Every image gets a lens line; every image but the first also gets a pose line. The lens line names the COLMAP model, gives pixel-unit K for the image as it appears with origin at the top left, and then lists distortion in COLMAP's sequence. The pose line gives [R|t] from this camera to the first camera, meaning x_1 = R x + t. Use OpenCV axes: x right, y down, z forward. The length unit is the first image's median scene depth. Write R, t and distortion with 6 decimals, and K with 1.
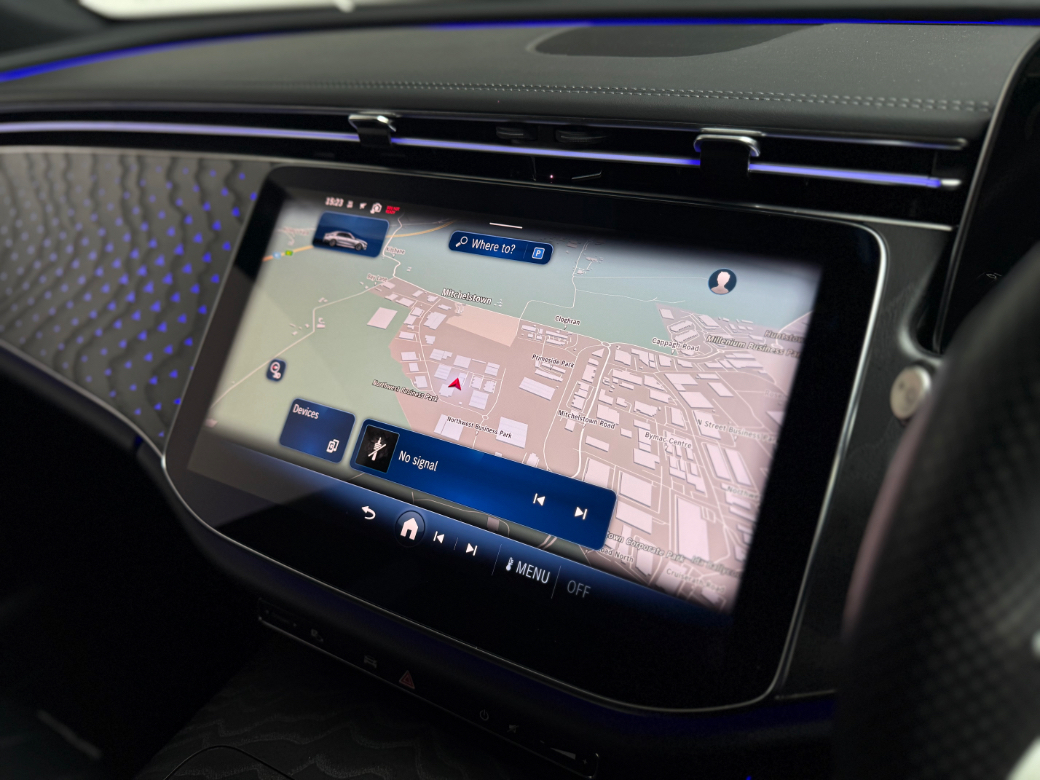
lens RADIAL K [[790.1, 0, 515.7], [0, 790.1, 391.3], [0, 0, 1]] dist [0.047865, 0.002105]
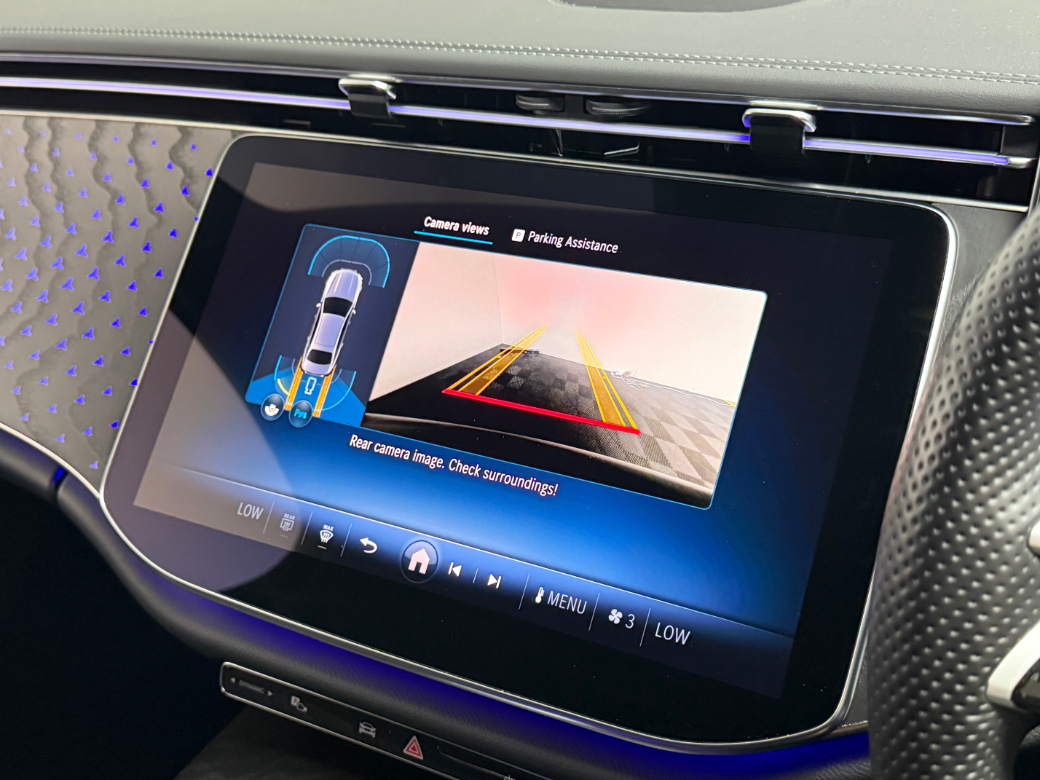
lens RADIAL K [[1216.9, 0, 519.8], [0, 1216.9, 389.7], [0, 0, 1]] dist [0.161939, 0.000000]
pose [[0.999773, -0.005948, 0.020436, -0.050471], [0.007076, 0.998430, -0.055560, 0.061385], [-0.020073, 0.055692, 0.998246, -0.318790]]
